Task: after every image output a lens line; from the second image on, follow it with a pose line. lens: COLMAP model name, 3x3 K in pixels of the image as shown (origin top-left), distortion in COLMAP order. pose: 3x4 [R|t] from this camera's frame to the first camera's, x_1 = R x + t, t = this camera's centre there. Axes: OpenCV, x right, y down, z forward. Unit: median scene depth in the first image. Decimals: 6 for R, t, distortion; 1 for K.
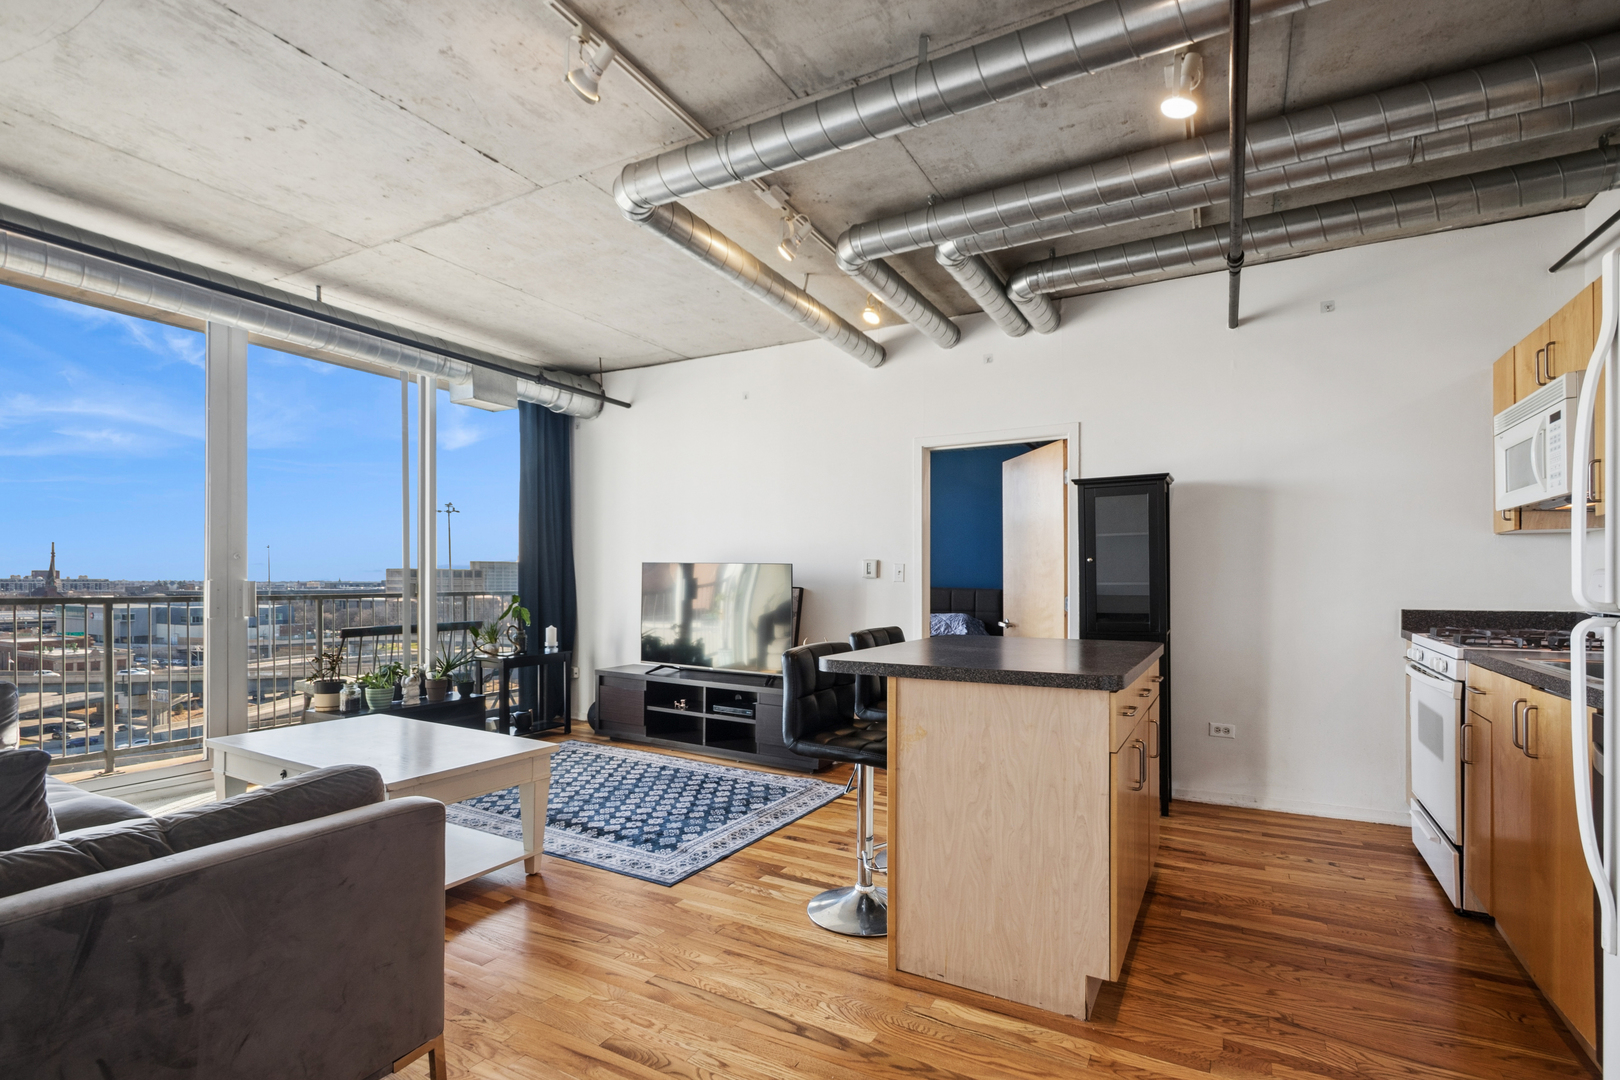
lens RADIAL K [[767.1, 0, 810.8], [0, 767.1, 563.5], [0, 0, 1]] dist [-0.002771, -0.010161]
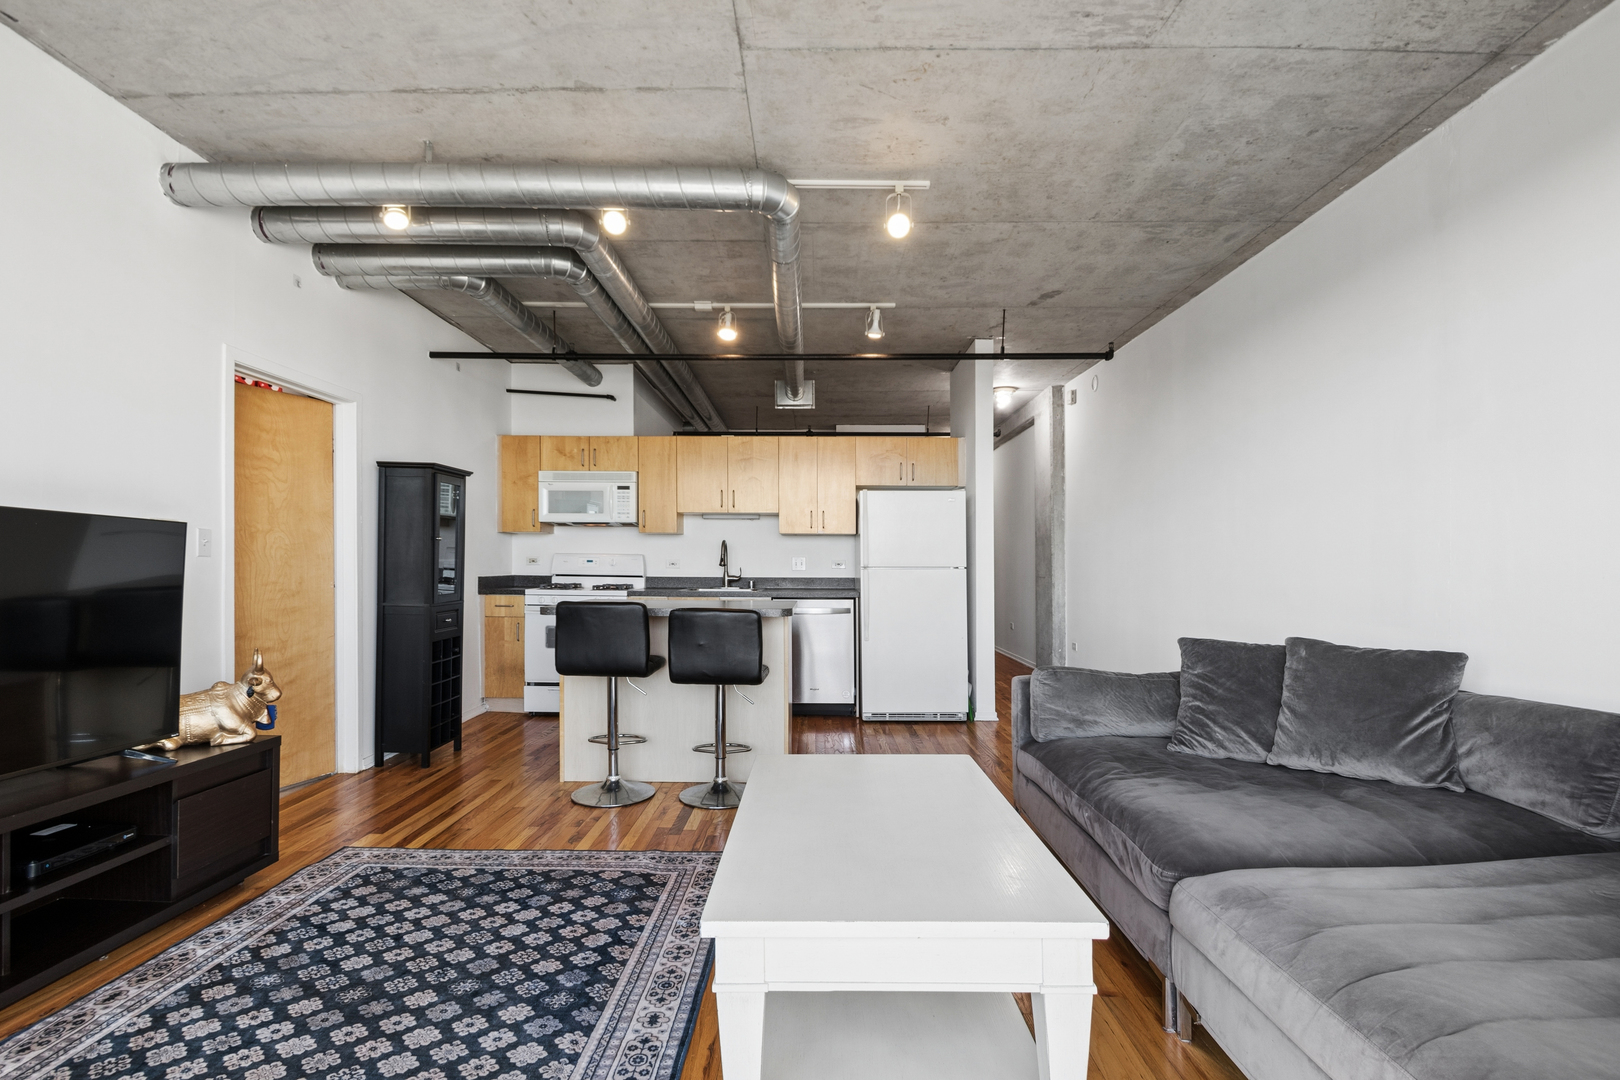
lens RADIAL K [[767.1, 0, 810.8], [0, 767.1, 563.5], [0, 0, 1]] dist [-0.002771, -0.010161]
pose [[-0.489171, 0.003871, 0.872180, -1.115545], [-0.018503, 0.999719, -0.014815, 0.045493], [-0.871992, -0.023385, -0.488961, 1.415656]]
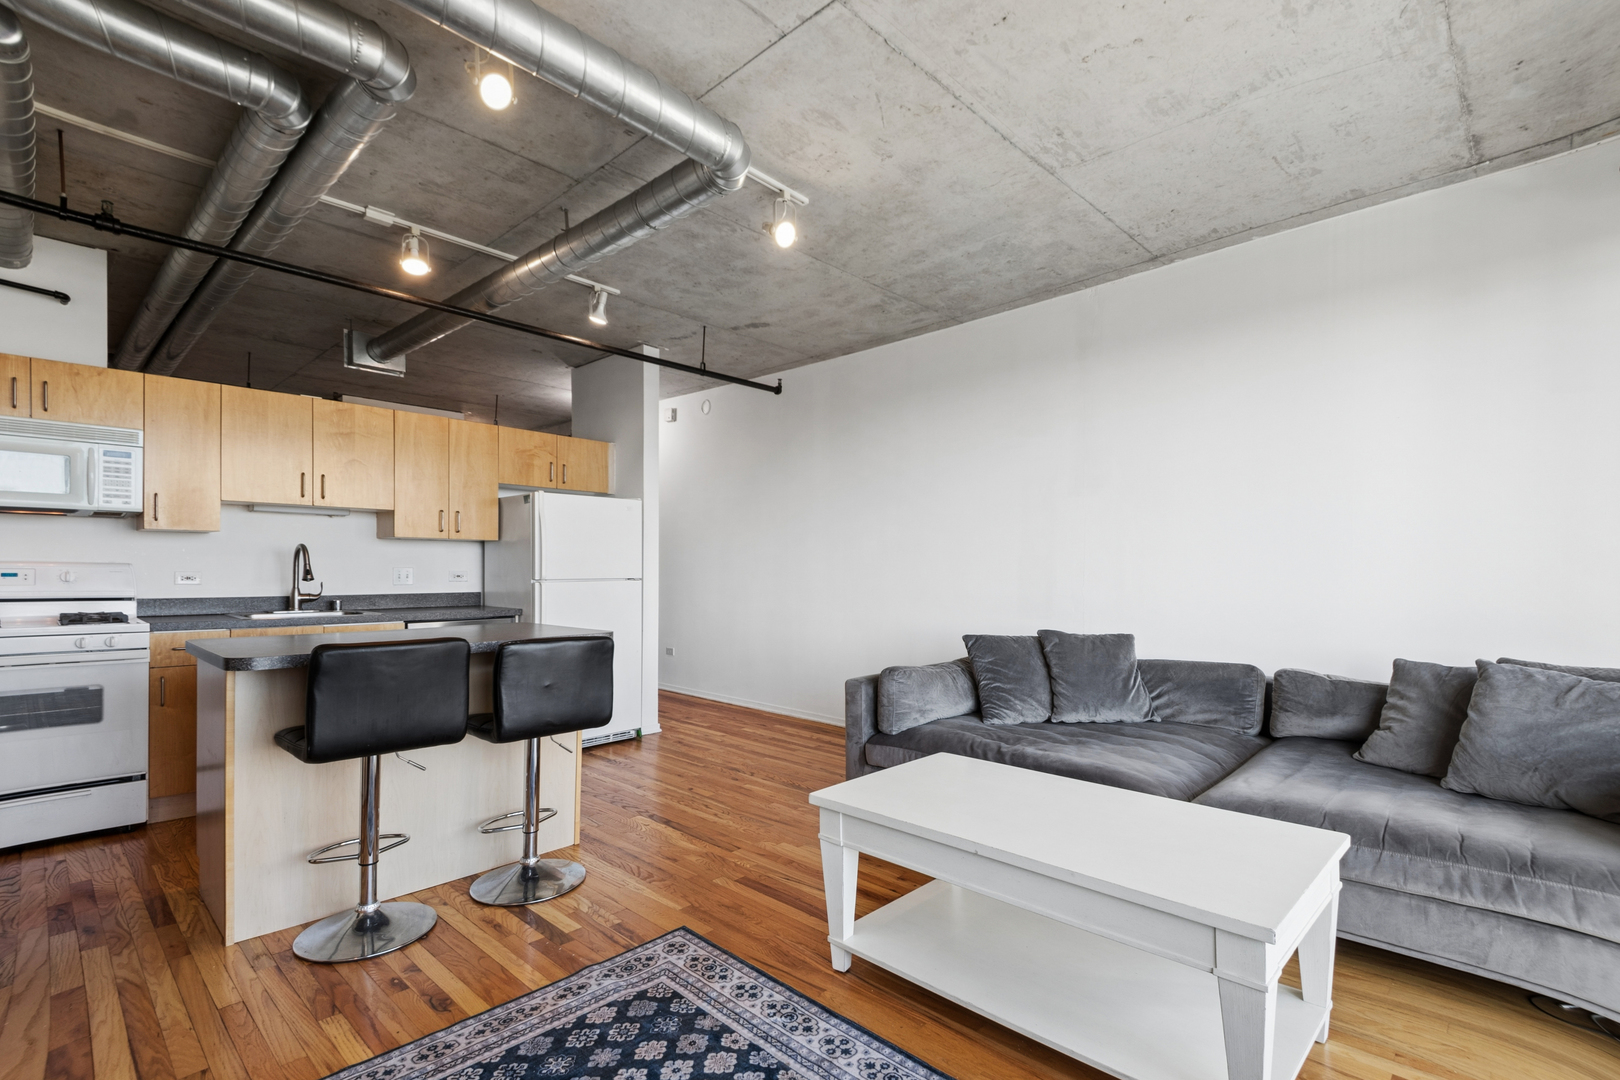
lens RADIAL K [[741.2, 0, 827.3], [0, 741.2, 574.6], [0, 0, 1]] dist [0.122731, -0.076242]
pose [[-0.972920, 0.000914, 0.231138, -0.535276], [-0.002381, 0.999899, -0.013976, 0.033500], [-0.231128, -0.014148, -0.972820, 1.784786]]
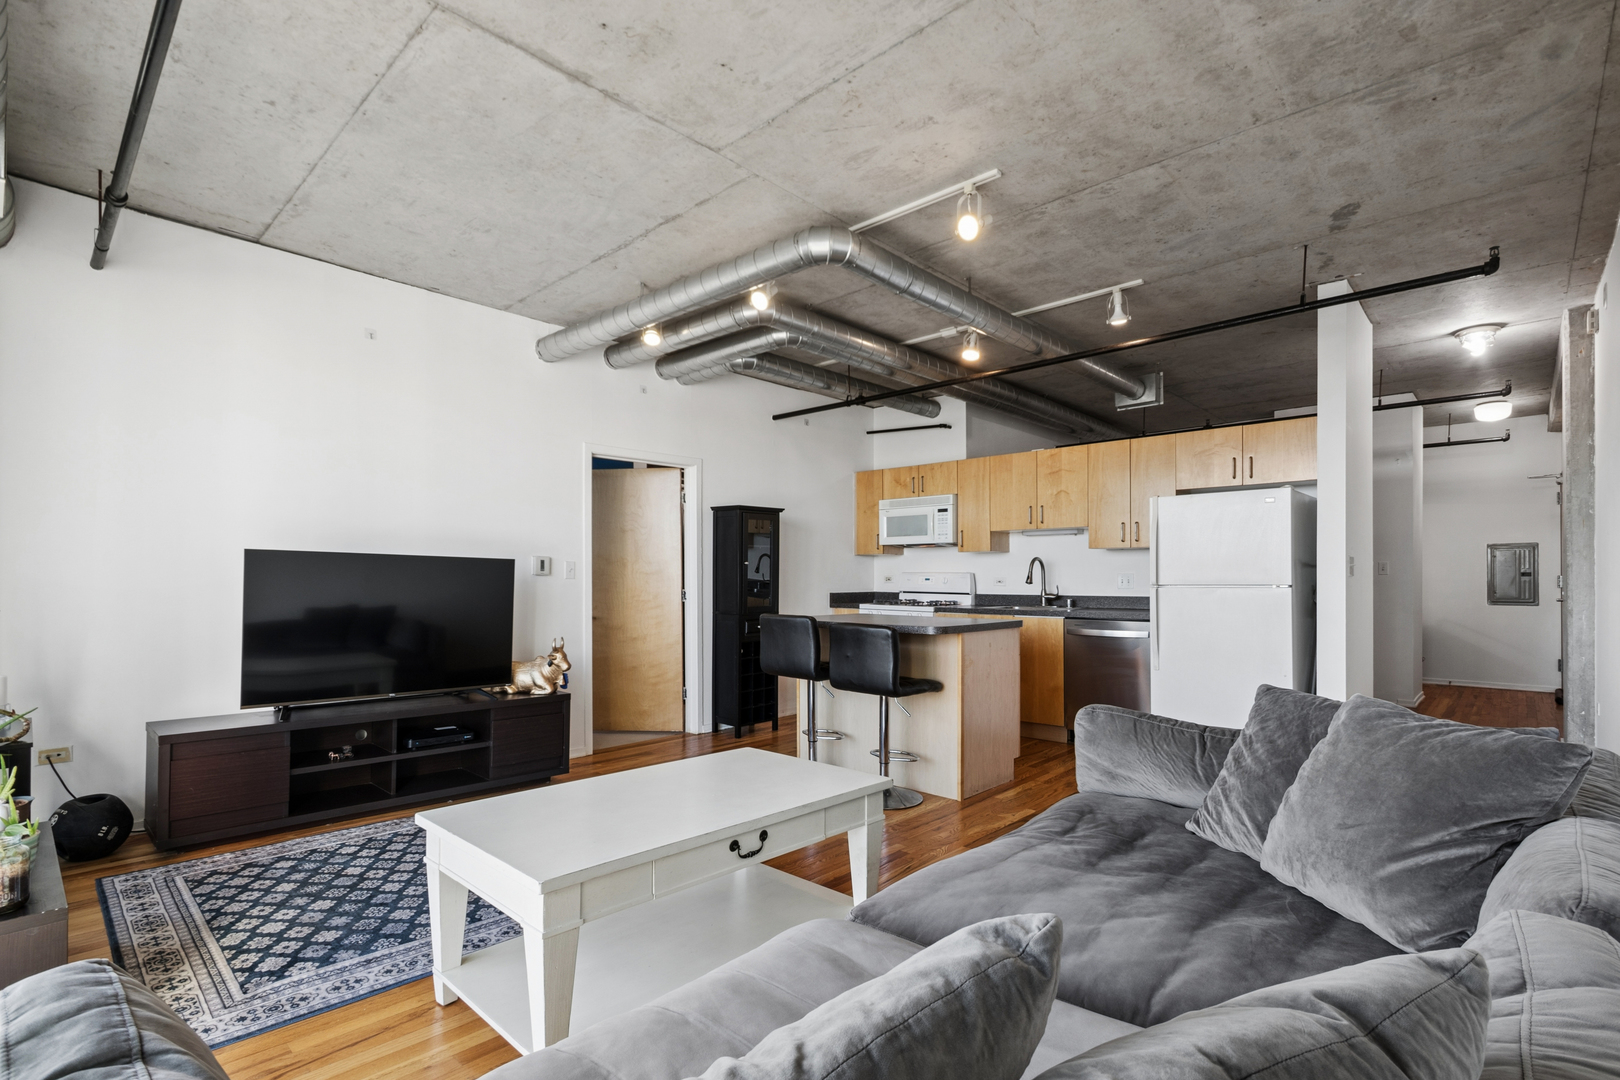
lens RADIAL K [[768.7, 0, 805.1], [0, 768.7, 585.9], [0, 0, 1]] dist [-0.001757, -0.005557]
pose [[0.245977, -0.002851, 0.969272, -1.290376], [-0.020467, 0.999757, 0.008135, 0.028265], [-0.969060, -0.021839, 0.245859, 0.741347]]
